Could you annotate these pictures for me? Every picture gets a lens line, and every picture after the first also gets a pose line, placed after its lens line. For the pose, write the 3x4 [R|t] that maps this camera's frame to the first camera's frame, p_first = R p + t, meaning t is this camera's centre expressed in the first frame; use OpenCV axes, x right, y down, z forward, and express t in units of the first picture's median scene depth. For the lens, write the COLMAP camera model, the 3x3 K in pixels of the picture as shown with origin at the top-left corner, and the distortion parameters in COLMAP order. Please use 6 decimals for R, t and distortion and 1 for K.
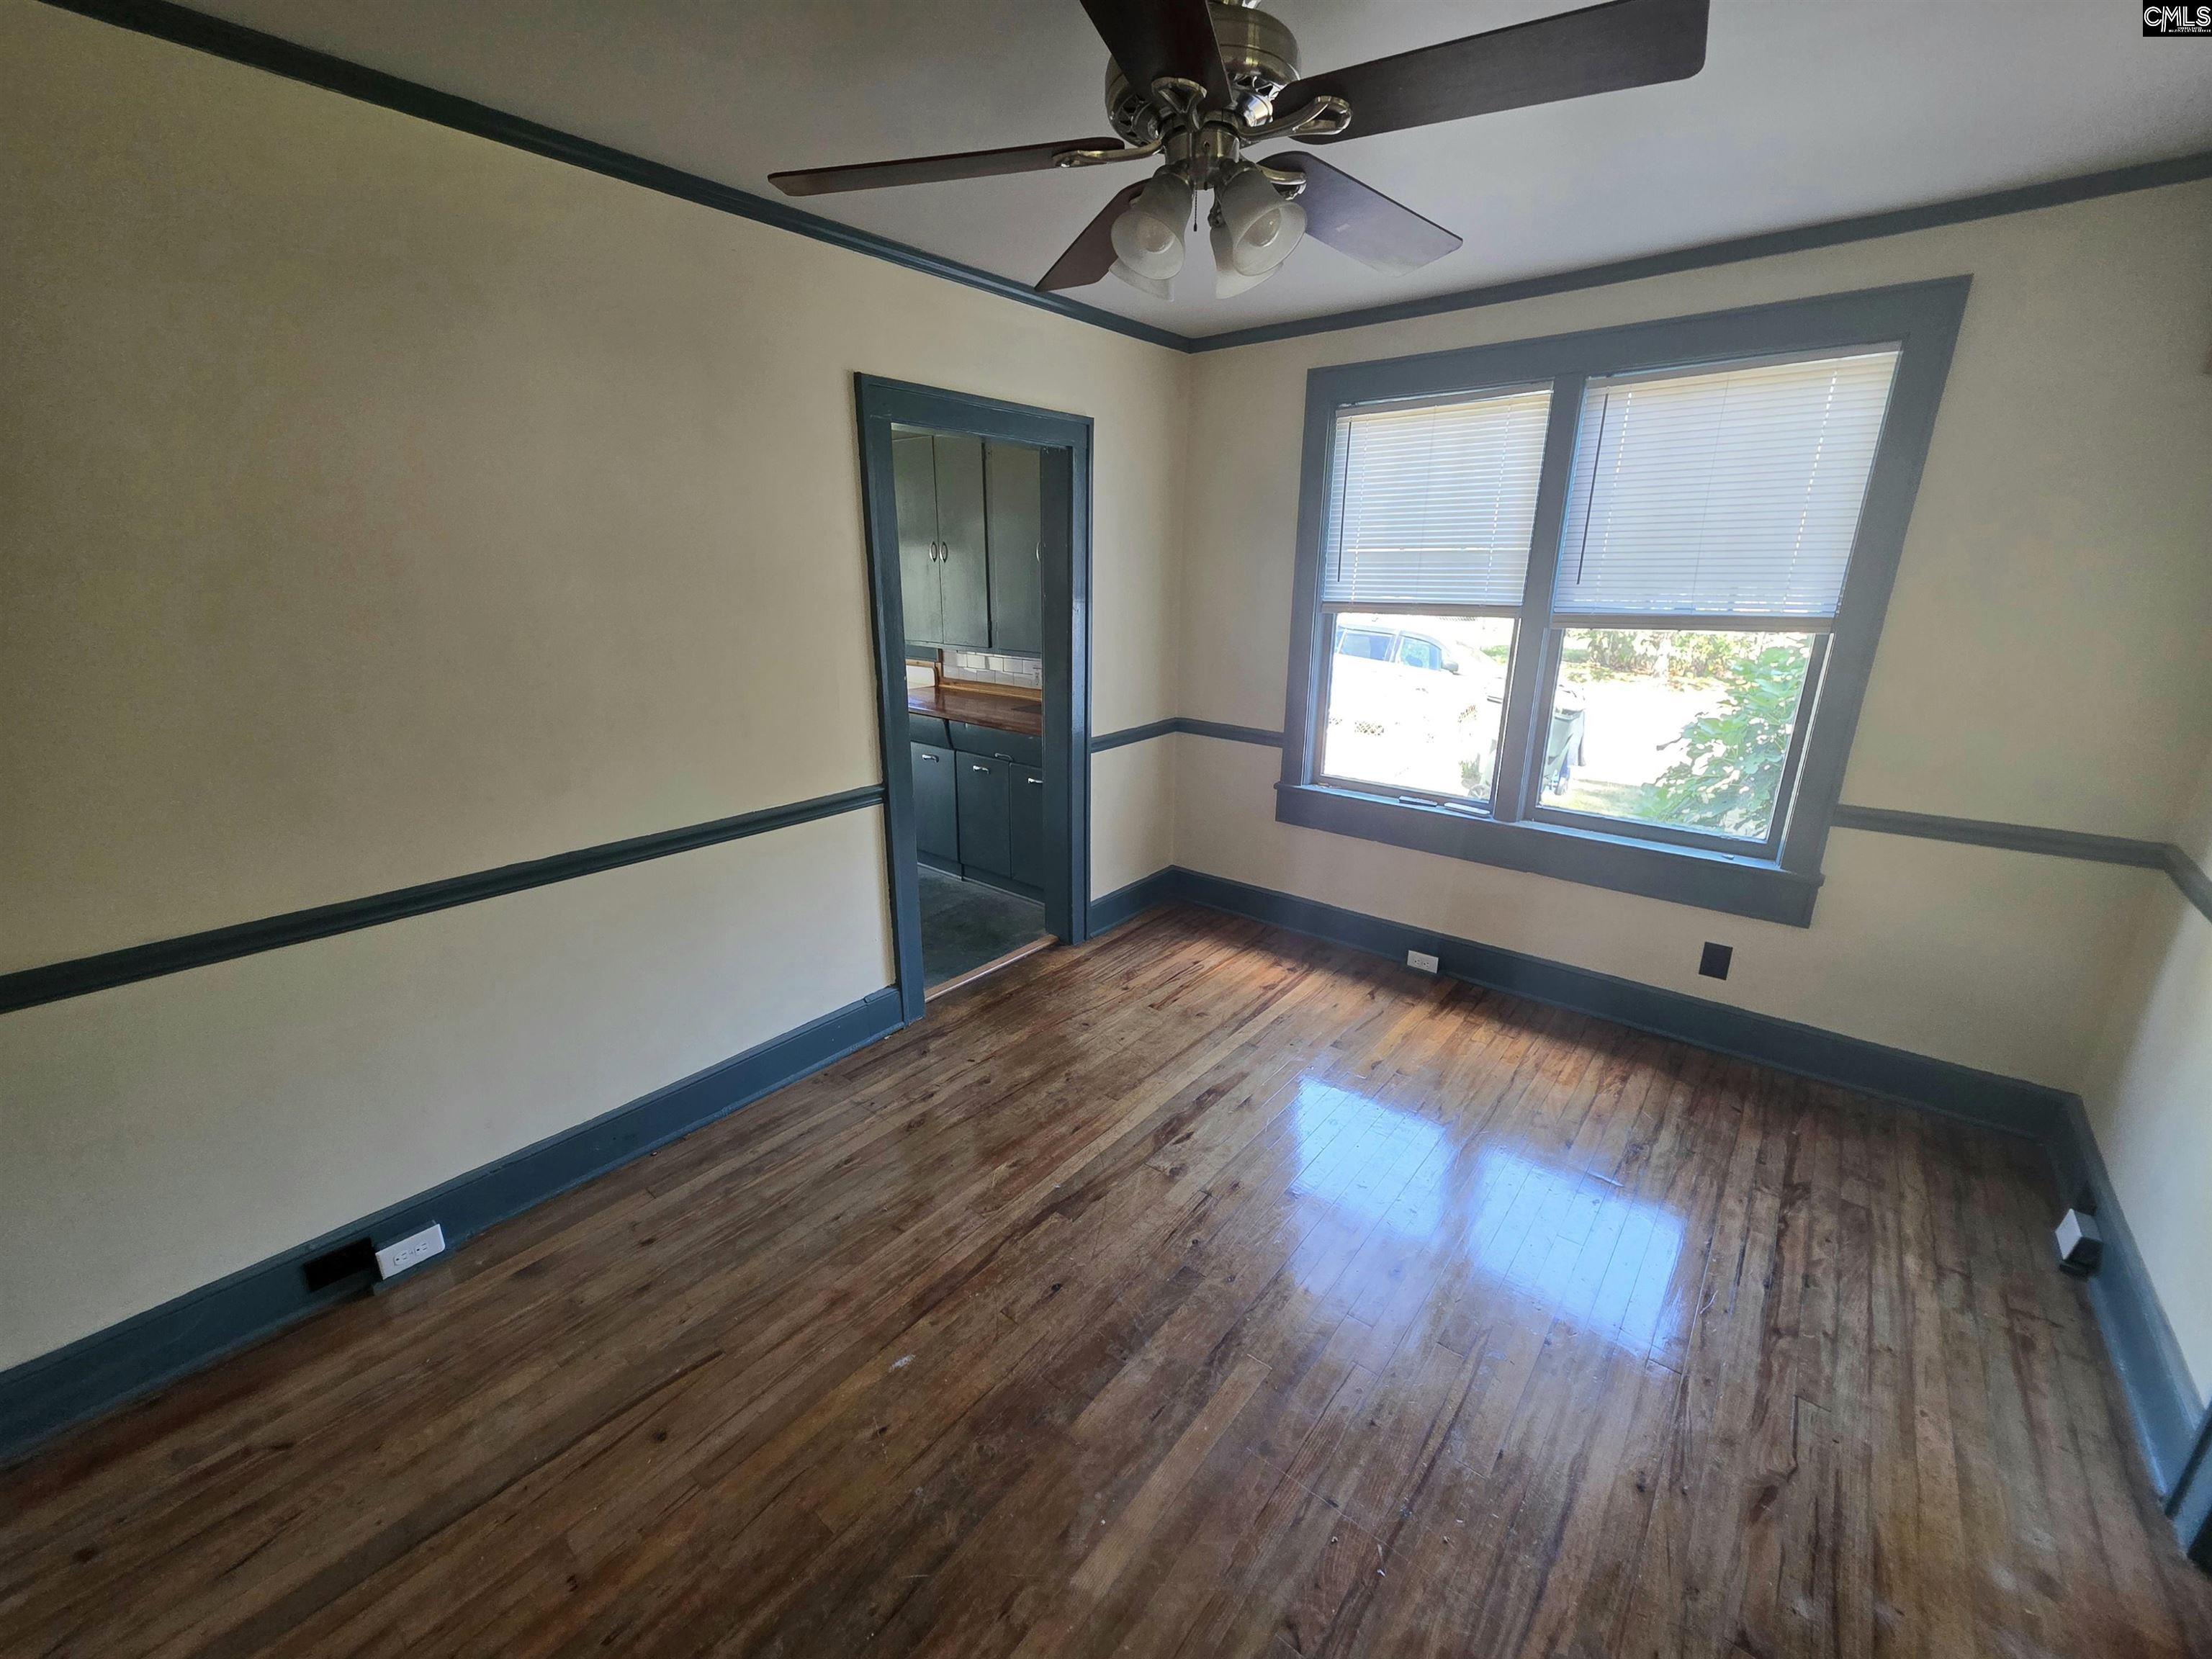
lens RADIAL K [[884.6, 0, 1092.1], [0, 884.6, 835.4], [0, 0, 1]] dist [-0.000505, -0.000366]
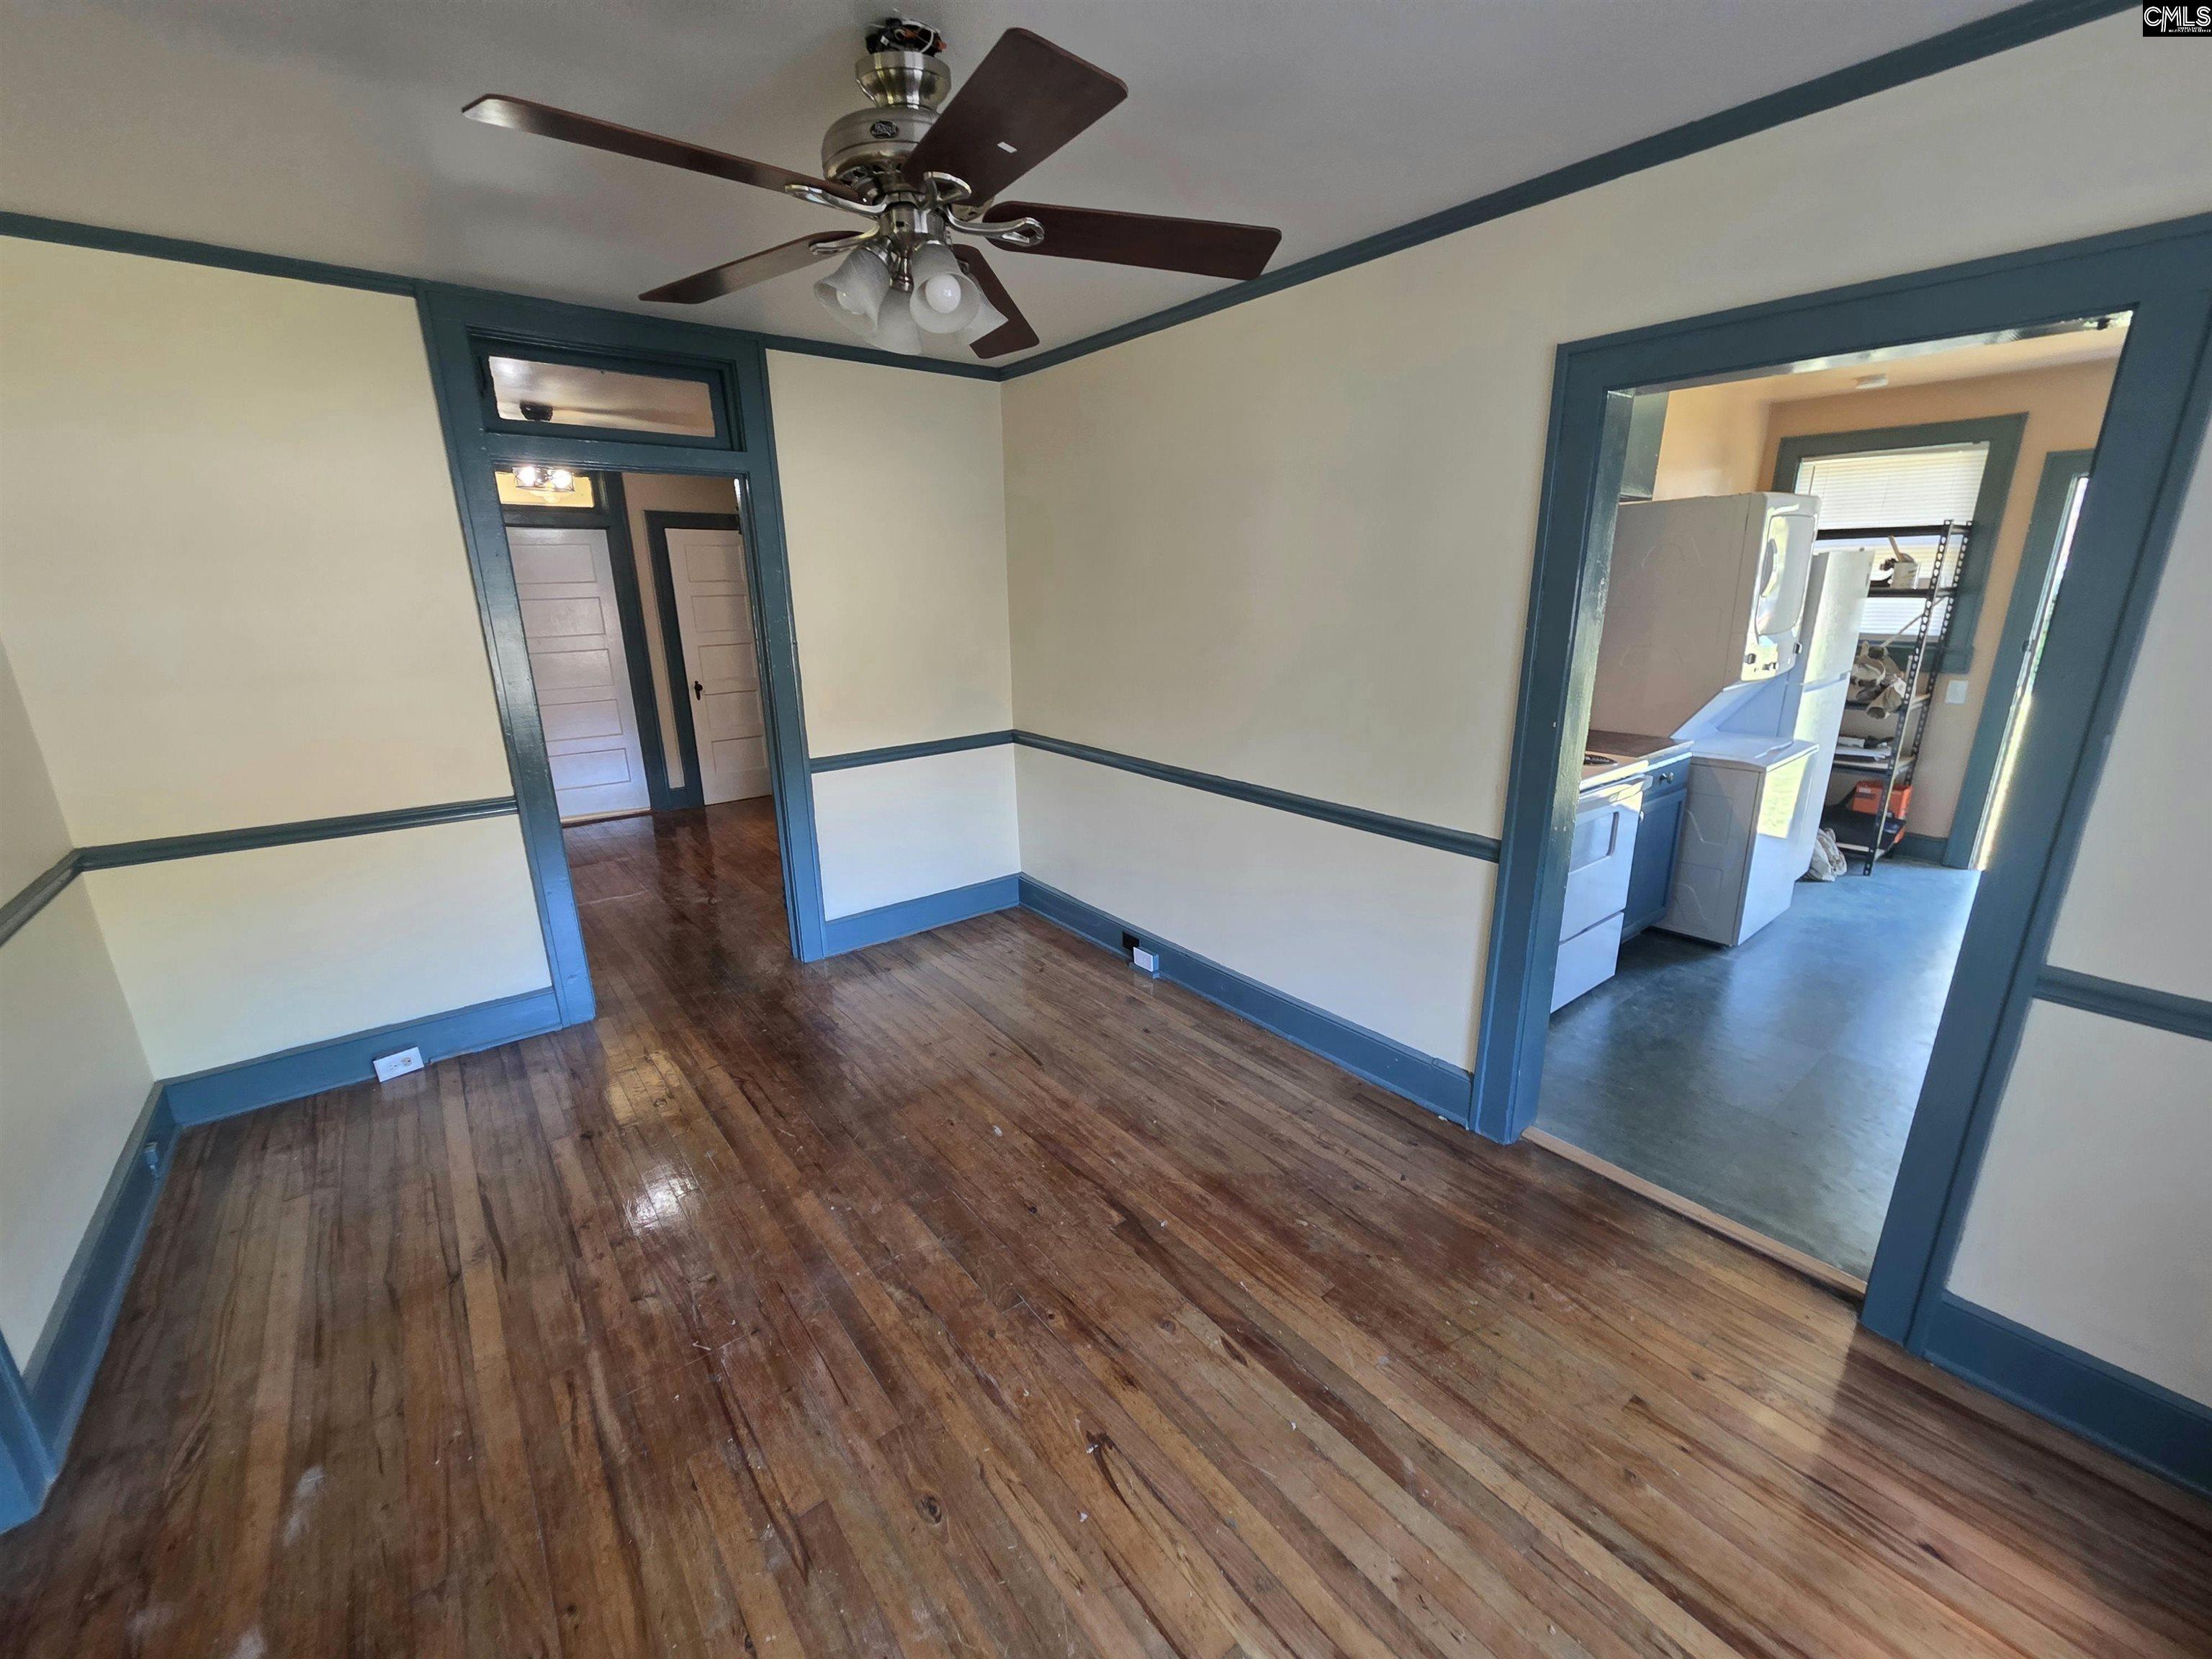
lens RADIAL K [[884.6, 0, 1100.2], [0, 884.6, 833.0], [0, 0, 1]] dist [-0.000505, -0.000366]
pose [[-0.207250, 0.270824, -0.940054, 0.750338], [-0.279961, 0.904311, 0.322249, -0.274508], [0.937374, 0.329965, -0.111598, 0.885819]]
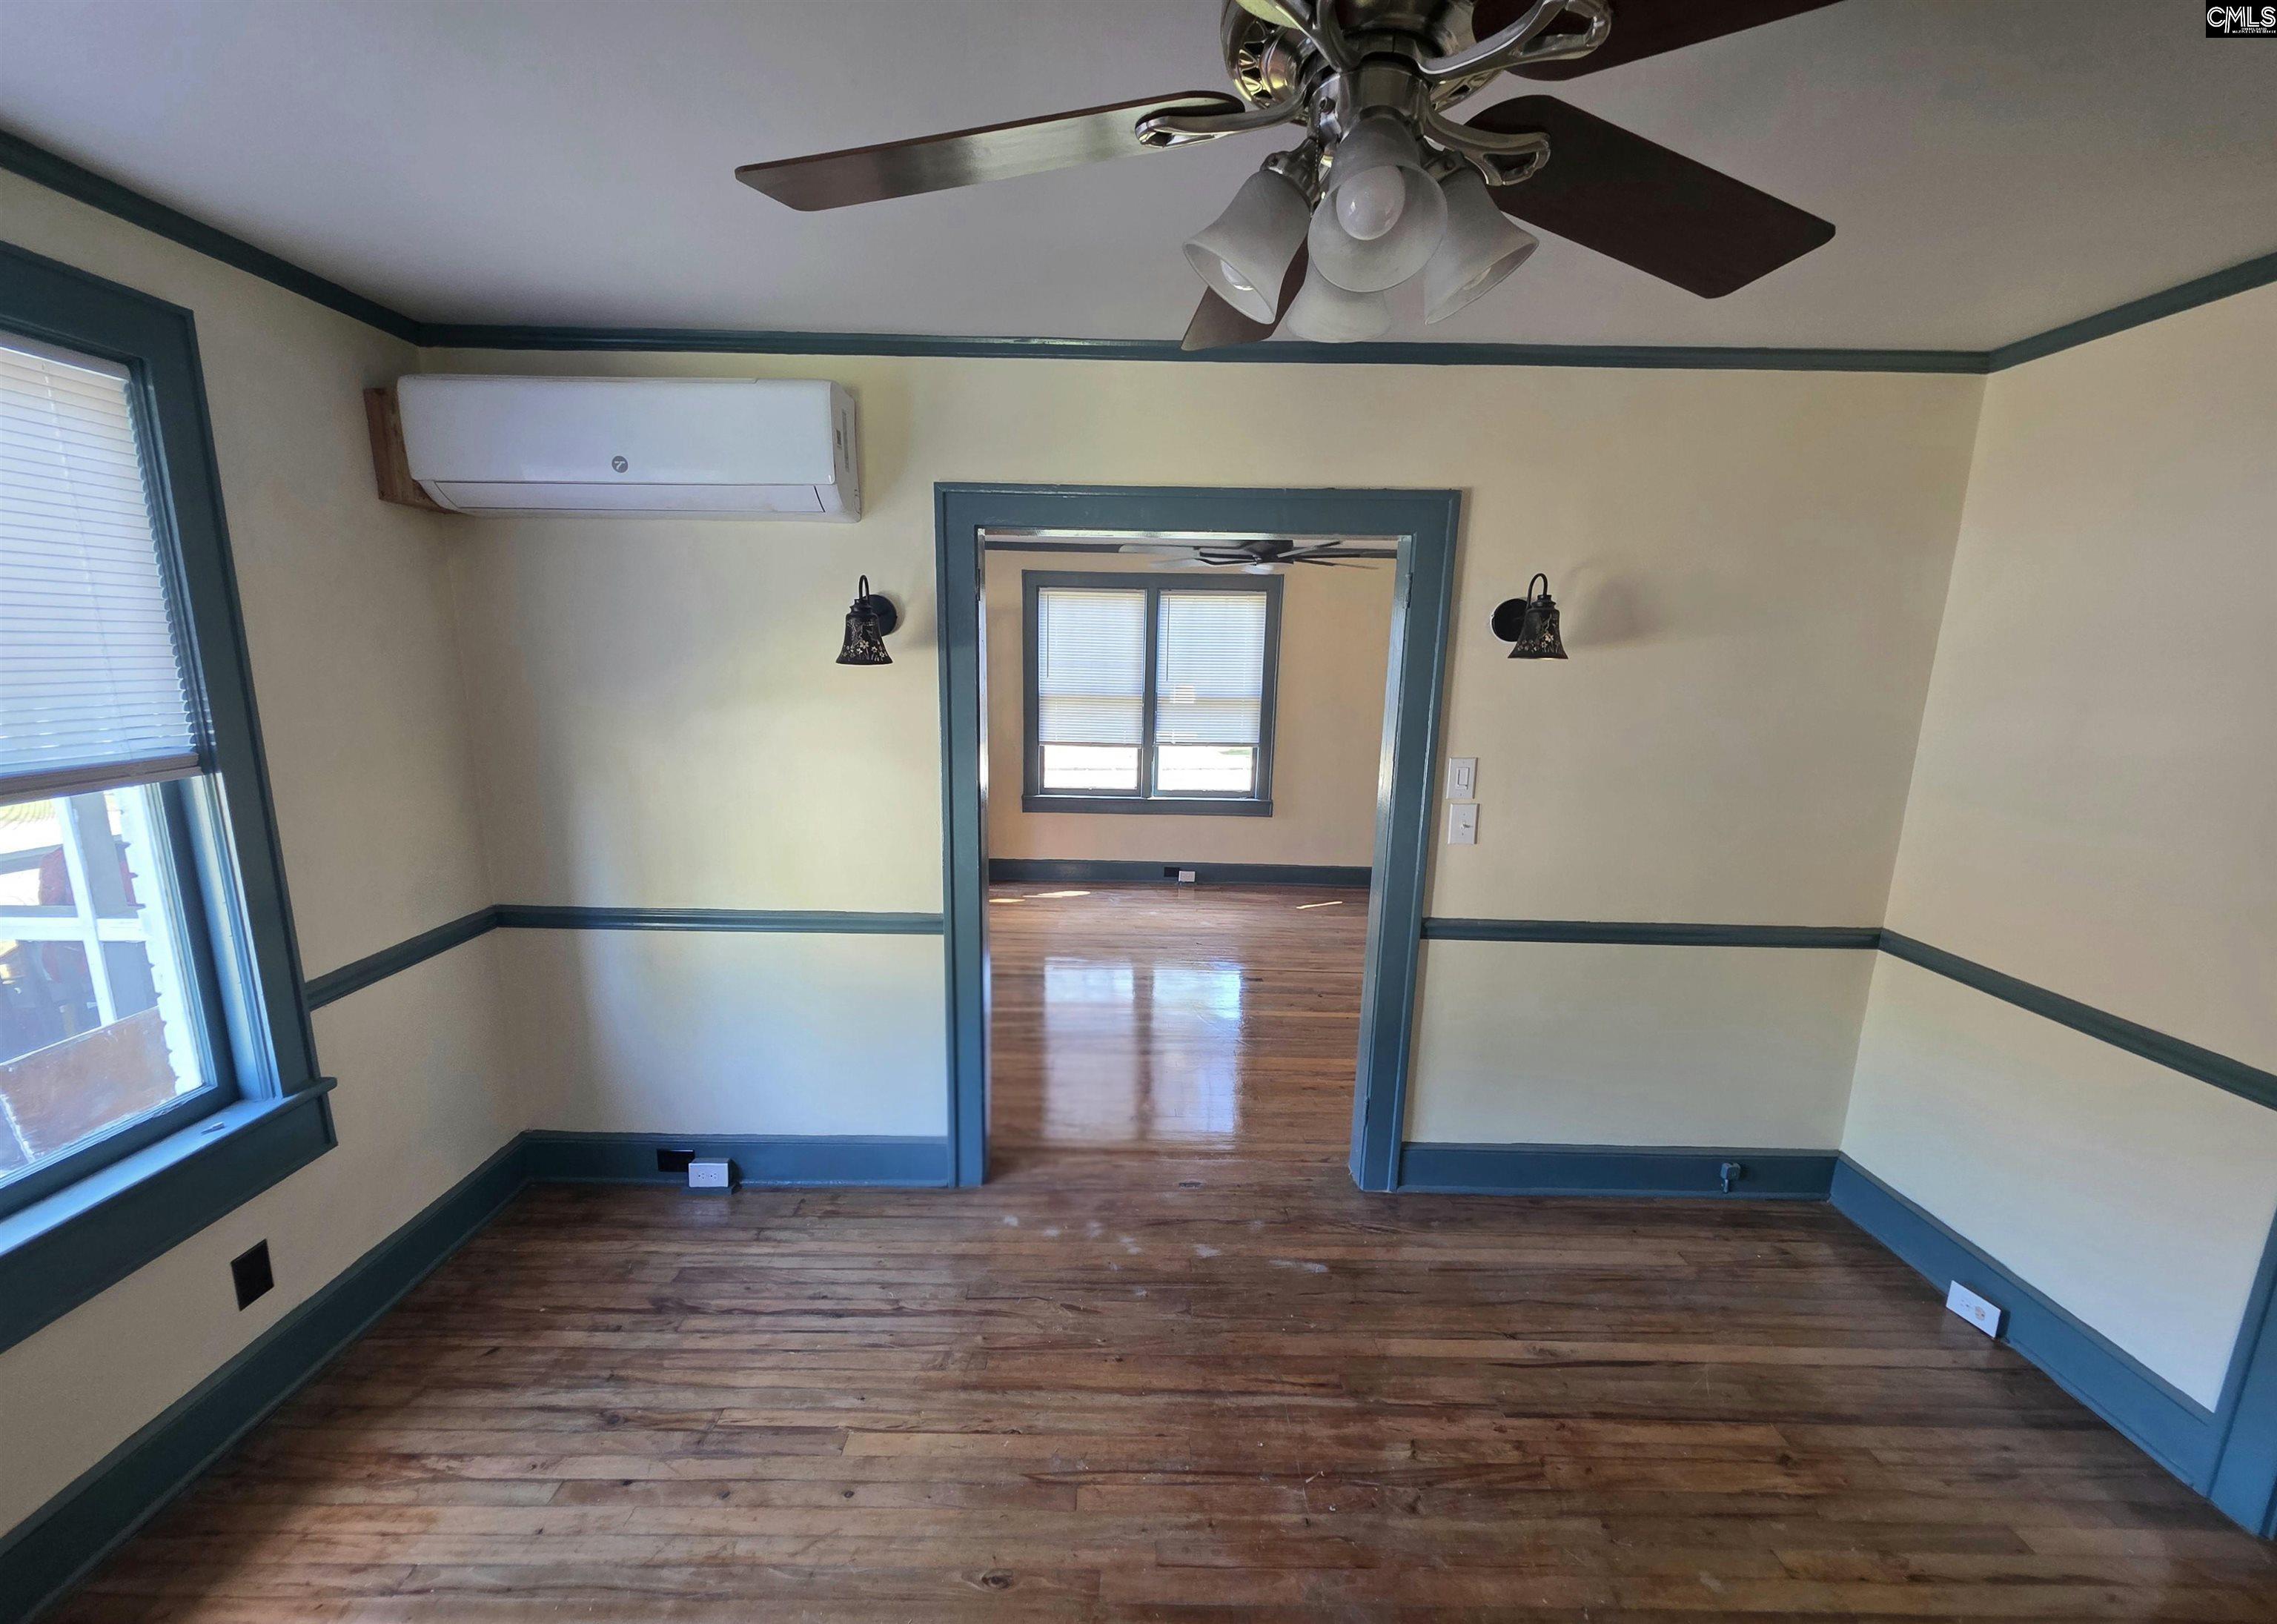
lens RADIAL K [[928.8, 0, 1139.5], [0, 928.8, 816.0], [0, 0, 1]] dist [0.001286, 0.000128]
pose [[-0.638929, -0.147057, 0.755079, -0.226229], [0.210951, 0.910437, 0.355816, -0.337997], [-0.739776, 0.386626, -0.550683, 0.946771]]
